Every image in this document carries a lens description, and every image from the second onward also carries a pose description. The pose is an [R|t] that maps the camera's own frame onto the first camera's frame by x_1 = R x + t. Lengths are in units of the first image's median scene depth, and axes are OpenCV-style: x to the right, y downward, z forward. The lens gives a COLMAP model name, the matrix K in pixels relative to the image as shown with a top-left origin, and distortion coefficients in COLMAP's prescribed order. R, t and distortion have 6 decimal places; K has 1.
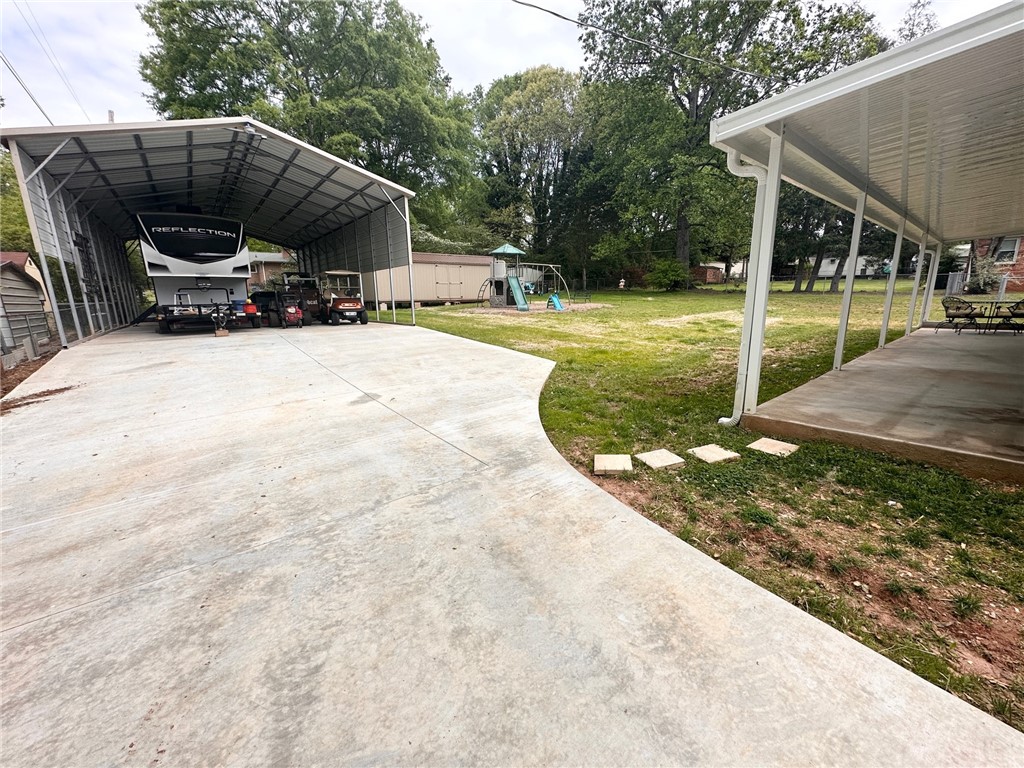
lens RADIAL K [[380.7, 0, 511.1], [0, 380.7, 386.6], [0, 0, 1]] dist [-0.002640, -0.000118]
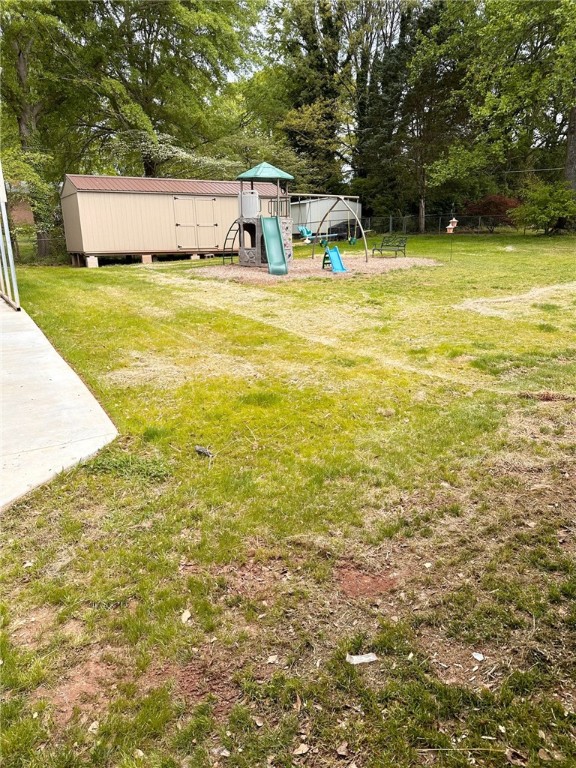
lens RADIAL K [[545.4, 0, 286.1], [0, 545.4, 385.5], [0, 0, 1]] dist [0.038086, -0.042912]
pose [[0.996659, 0.015123, -0.080258, 0.084292], [-0.012909, 0.999524, 0.028030, -0.033493], [0.080644, -0.026900, 0.996380, 0.095453]]
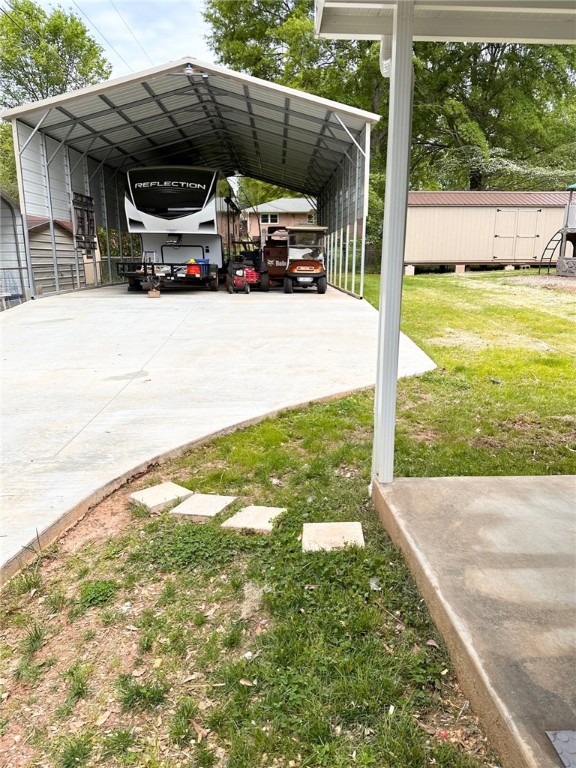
lens RADIAL K [[545.4, 0, 290.4], [0, 545.4, 388.9], [0, 0, 1]] dist [0.038086, -0.042912]
pose [[0.817127, 0.148996, -0.556869, 0.102733], [-0.144627, 0.988111, 0.052160, -0.009768], [0.558020, 0.037917, 0.828961, 0.024130]]
